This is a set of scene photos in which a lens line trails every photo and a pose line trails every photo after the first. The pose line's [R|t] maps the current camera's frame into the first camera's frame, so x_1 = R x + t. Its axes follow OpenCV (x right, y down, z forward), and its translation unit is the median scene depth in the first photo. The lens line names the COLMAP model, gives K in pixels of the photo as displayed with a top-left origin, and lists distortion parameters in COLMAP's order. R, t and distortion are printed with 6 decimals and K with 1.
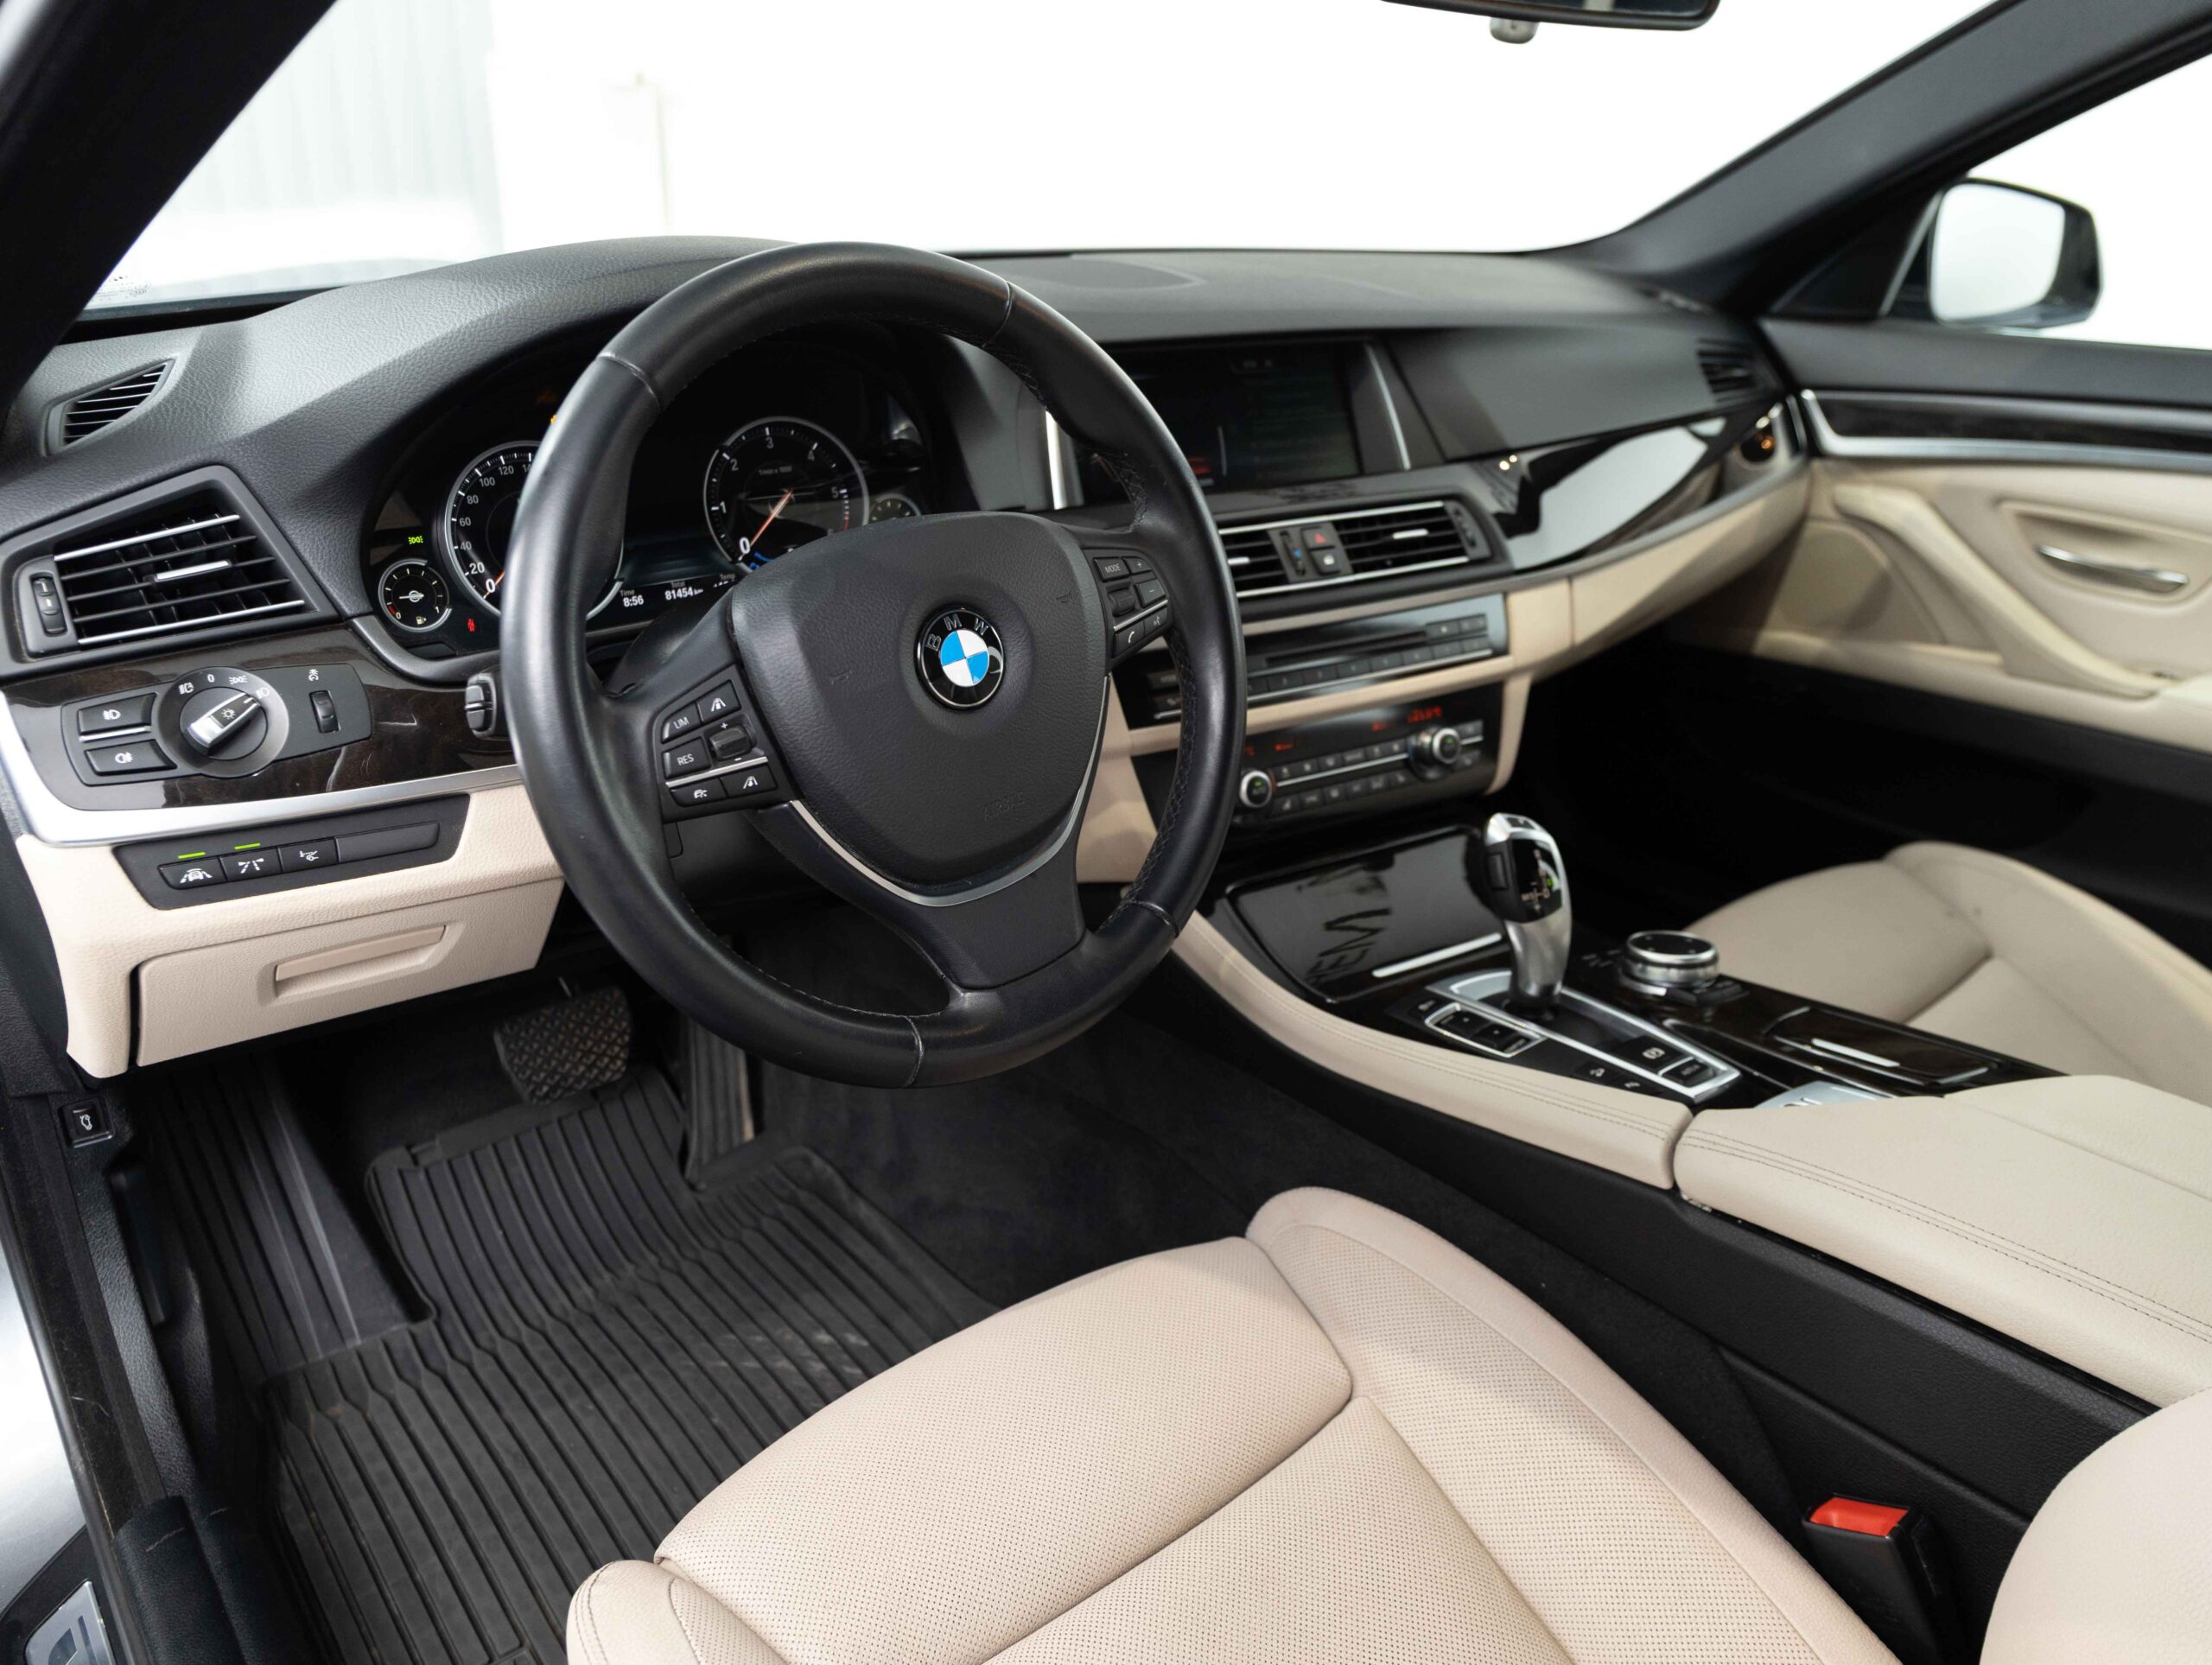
lens RADIAL K [[1601.3, 0, 1099.1], [0, 1601.3, 830.9], [0, 0, 1]] dist [0.011294, 0.005375]
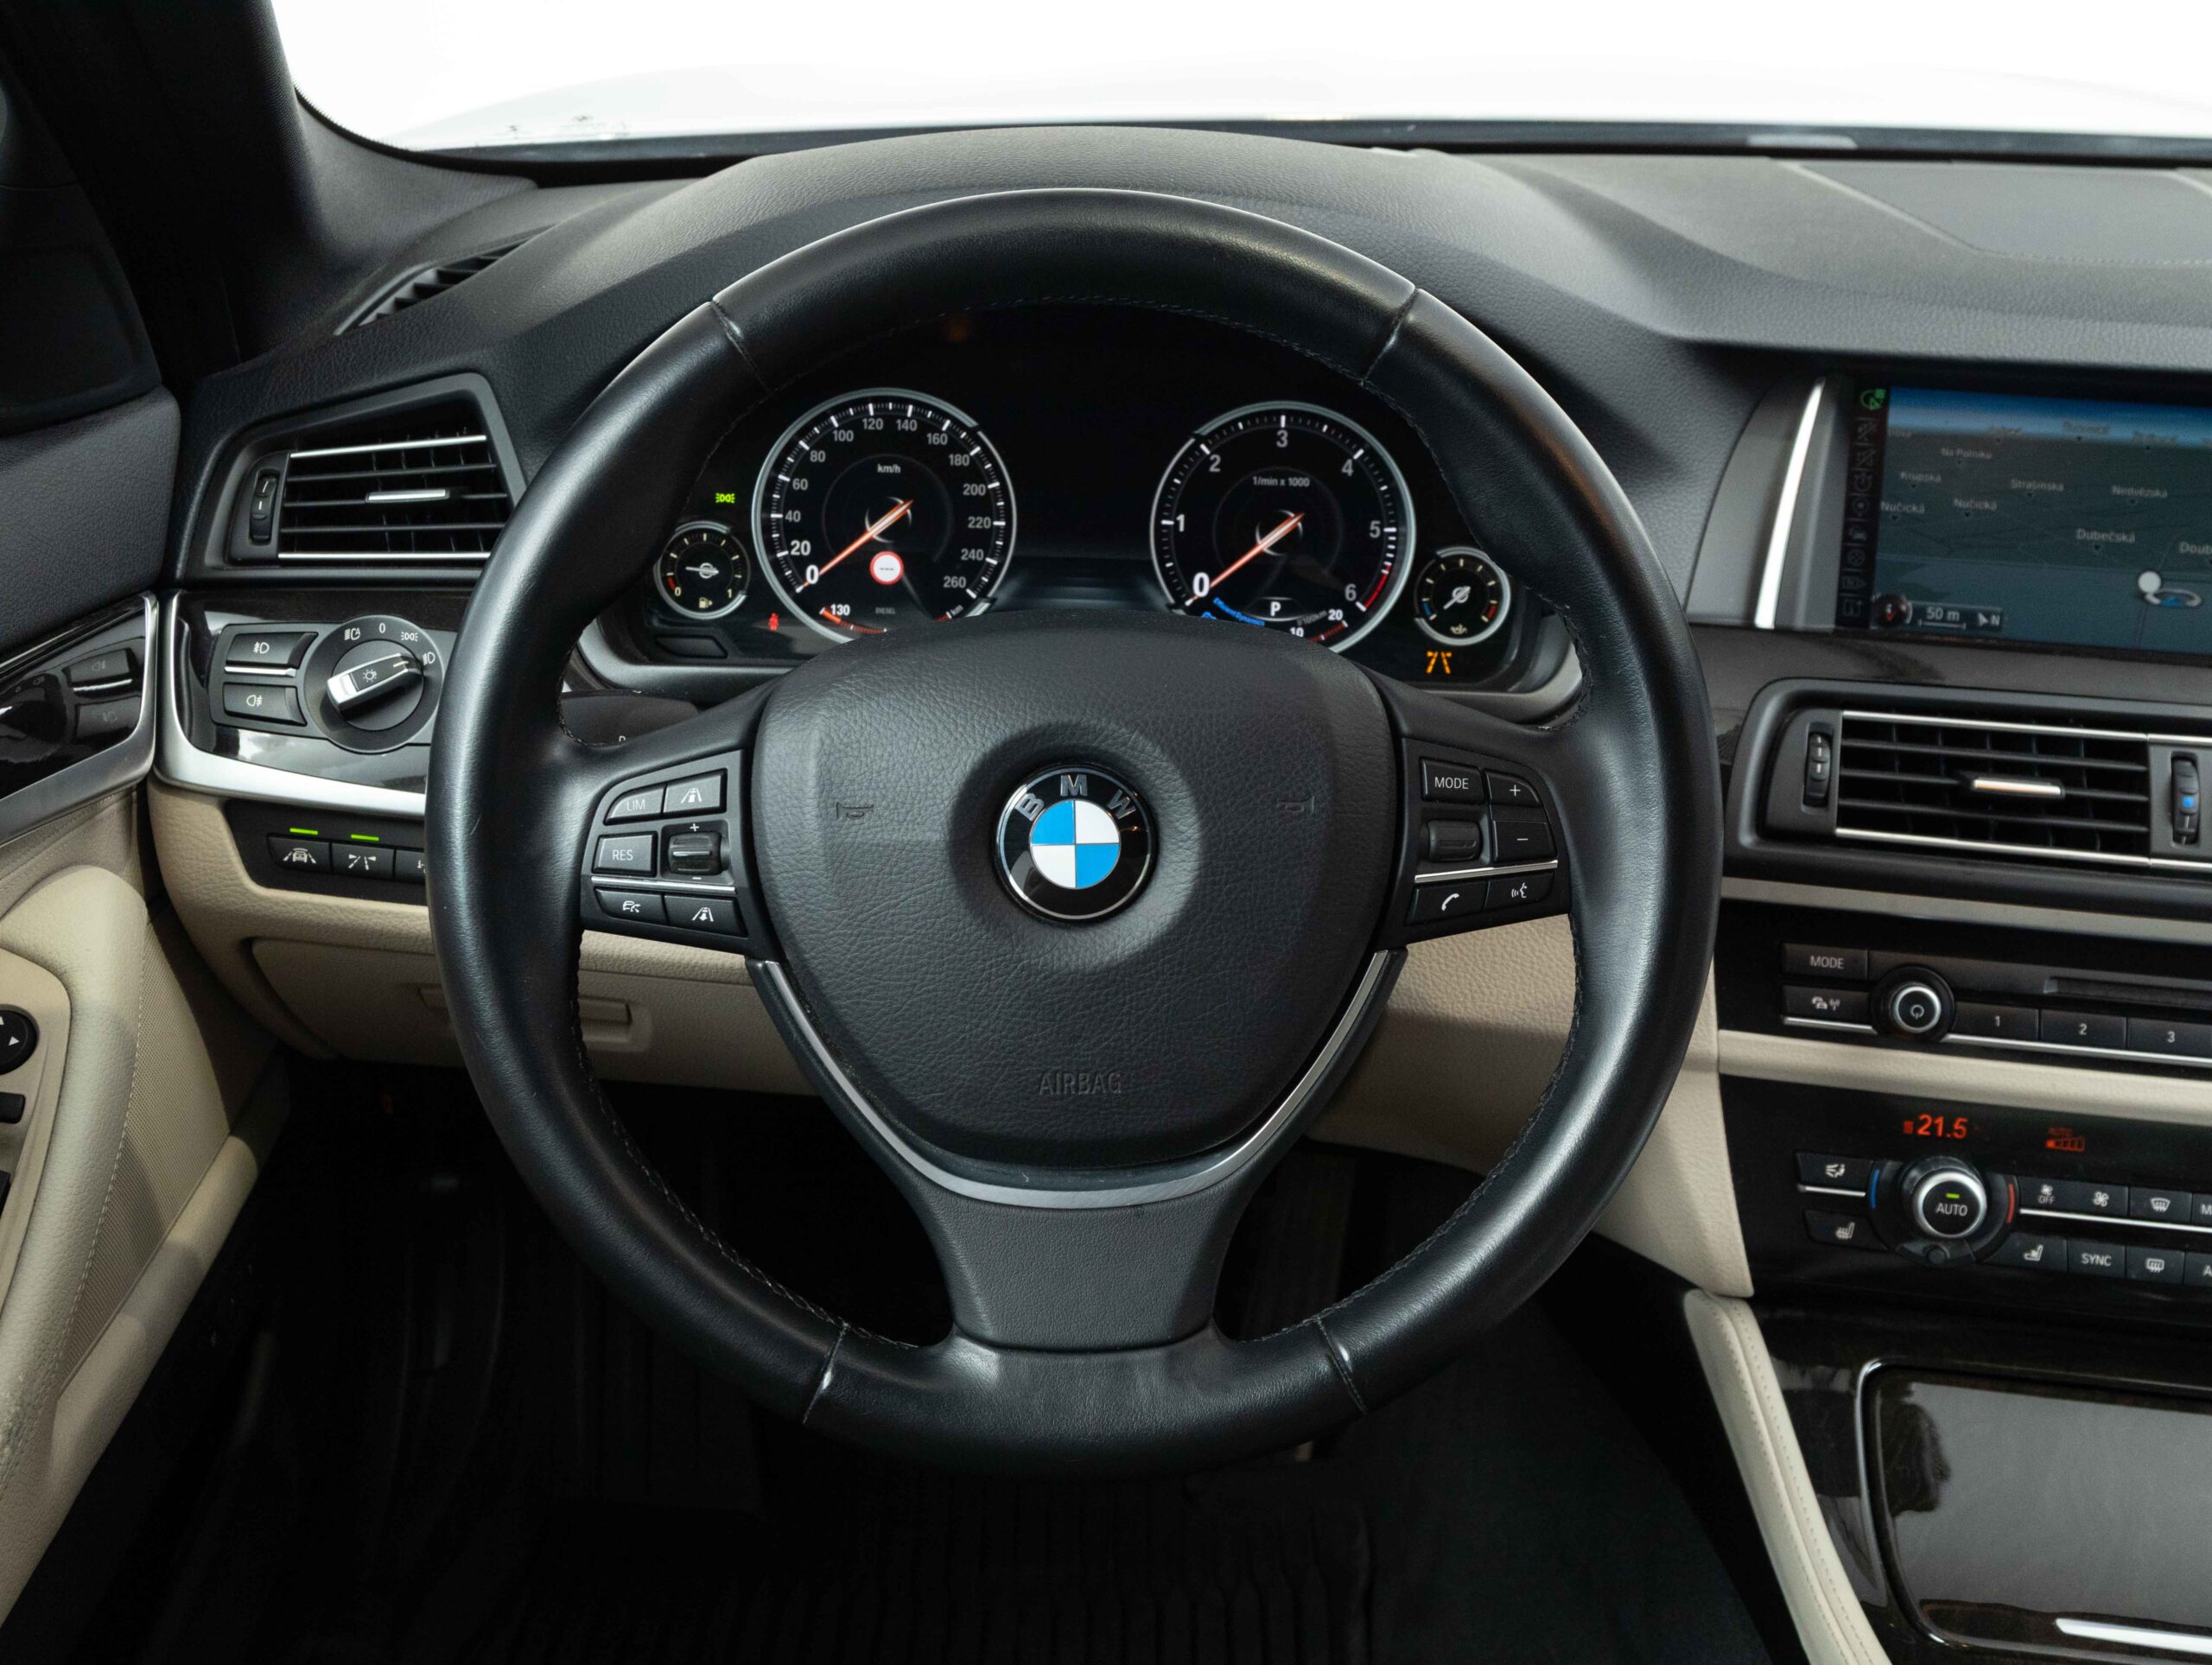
lens RADIAL K [[2615.2, 0, 1085.9], [0, 2615.2, 824.3], [0, 0, 1]] dist [-0.000800, 0.000000]
pose [[0.761844, 0.254377, -0.595723, 0.446612], [-0.273187, 0.960051, 0.060580, -0.148799], [0.587335, 0.116591, 0.800902, 0.135953]]
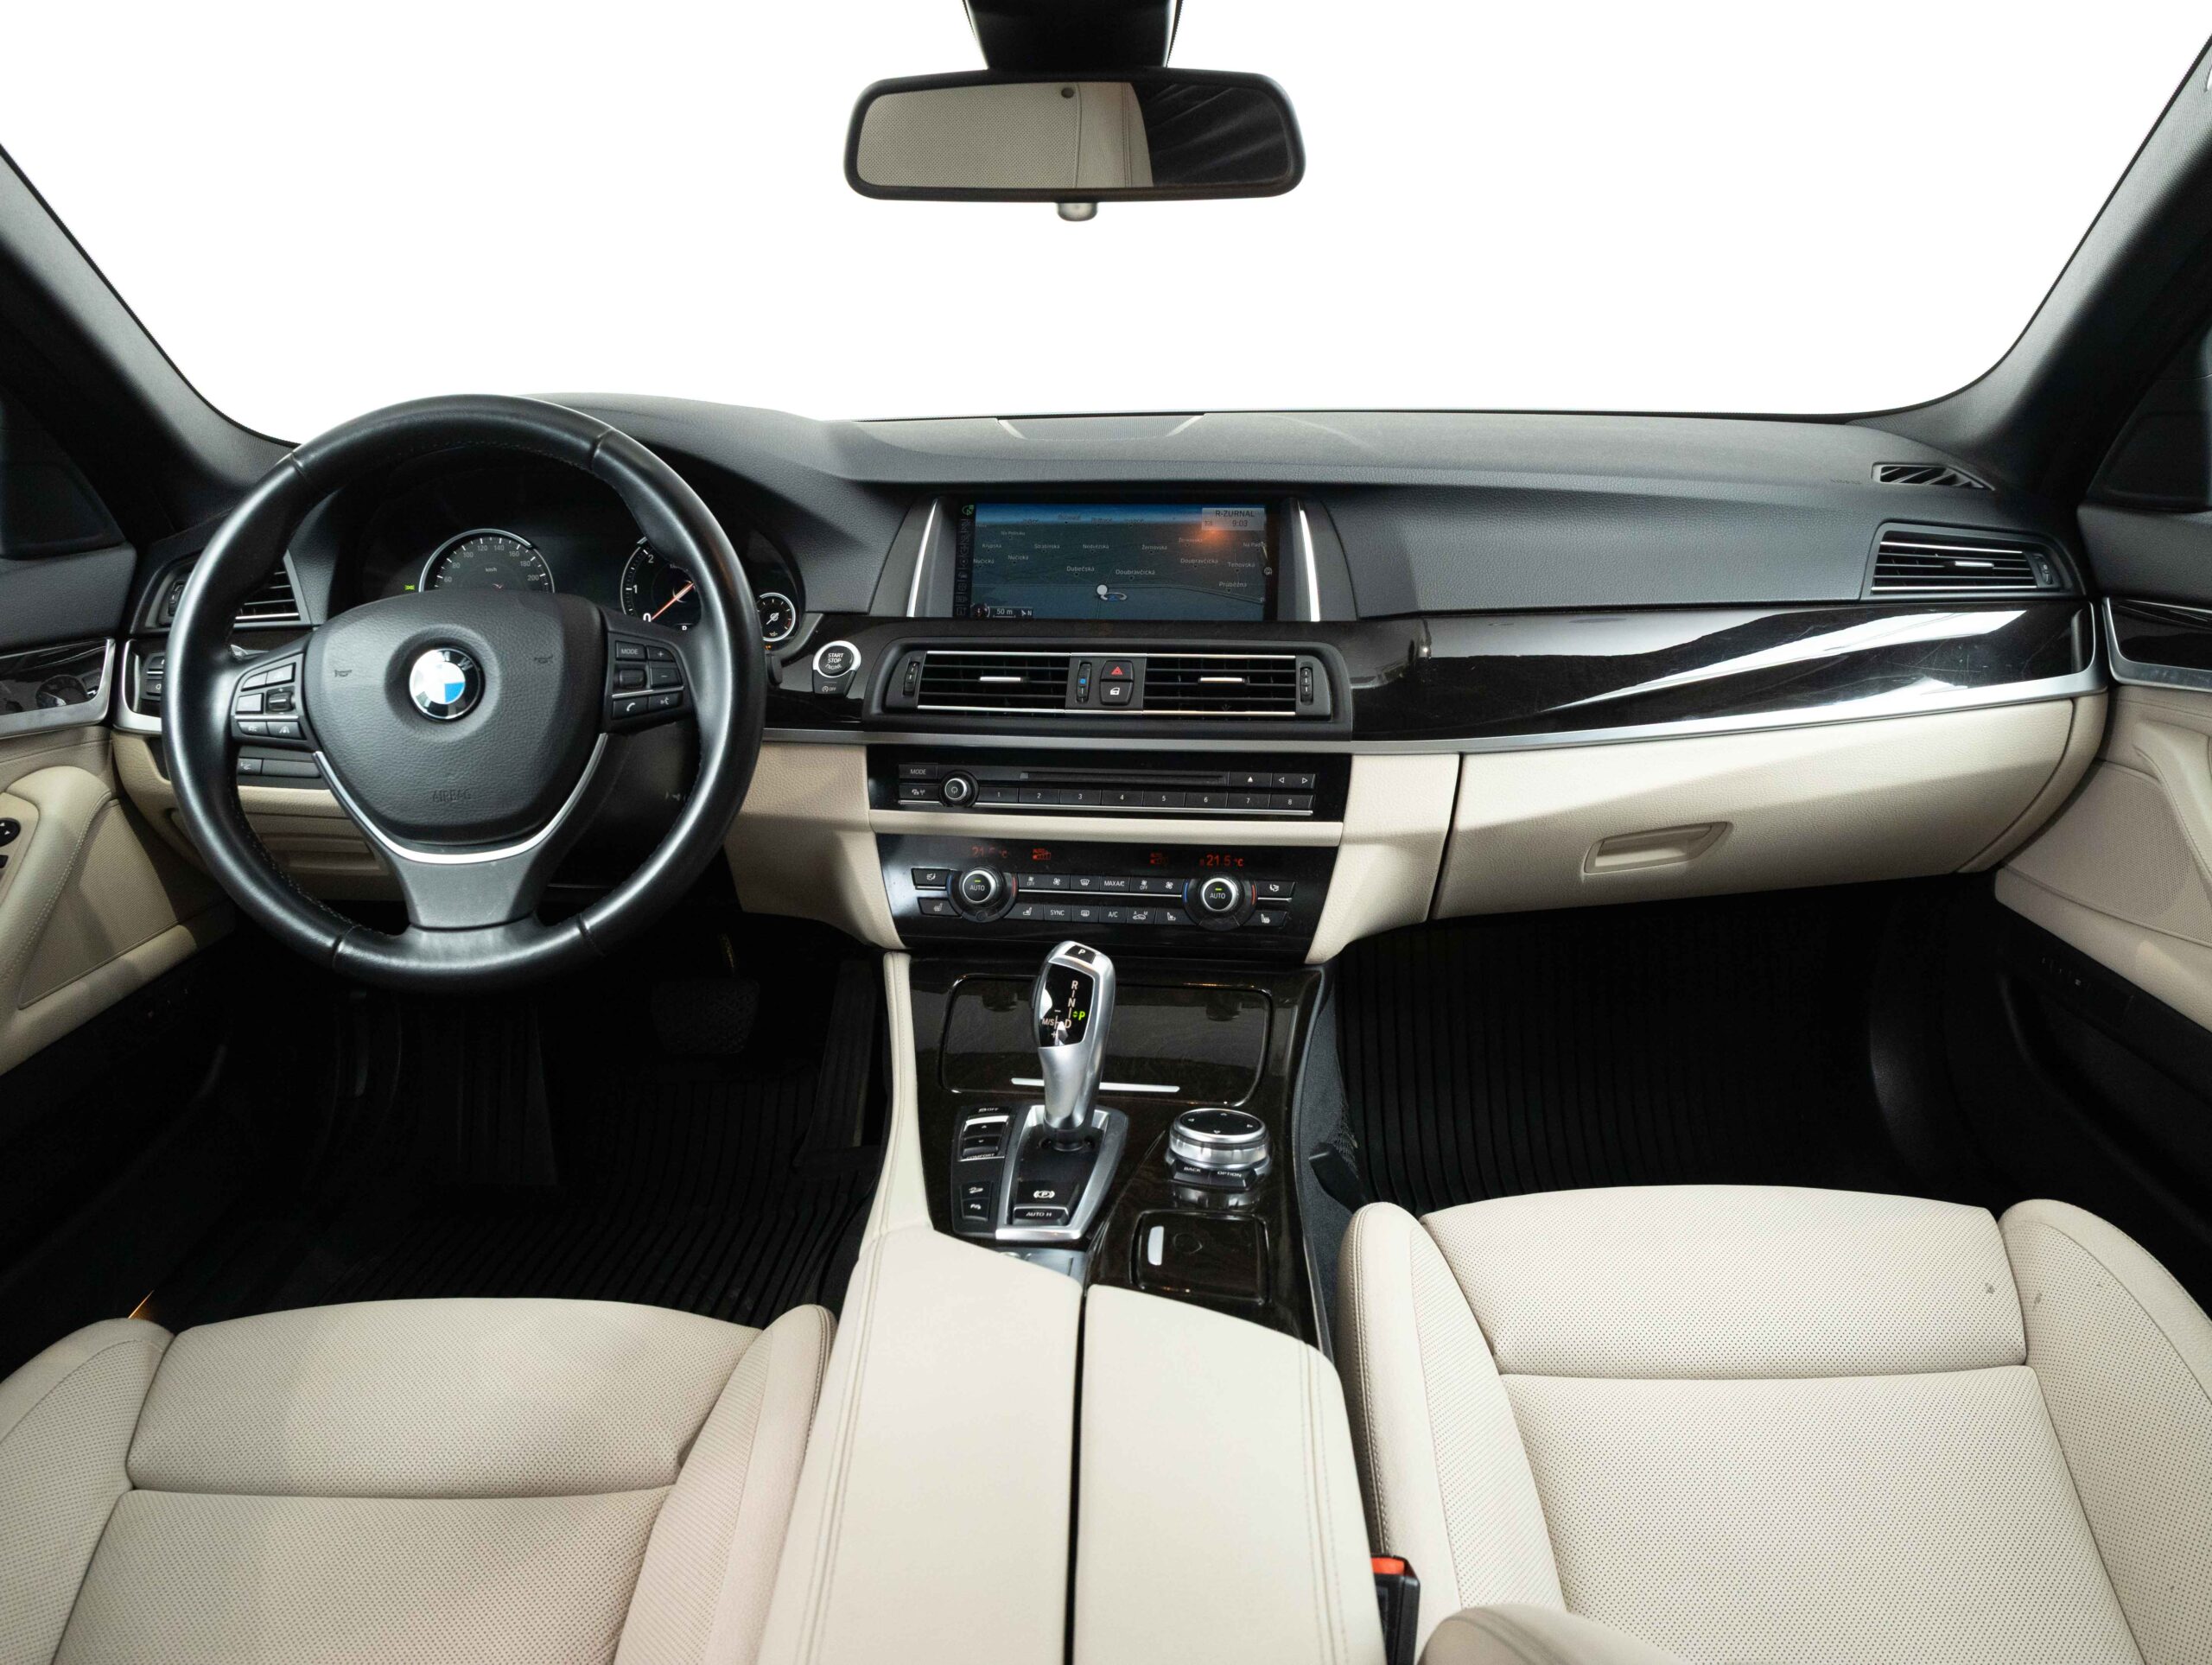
lens RADIAL K [[1677.9, 0, 1113.7], [0, 1677.9, 797.5], [0, 0, 1]] dist [-0.011163, -0.014675]
pose [[0.763211, 0.148135, -0.628939, 1.055874], [-0.228621, 0.972311, -0.048420, -0.061278], [0.604352, 0.180744, 0.775945, 0.205051]]
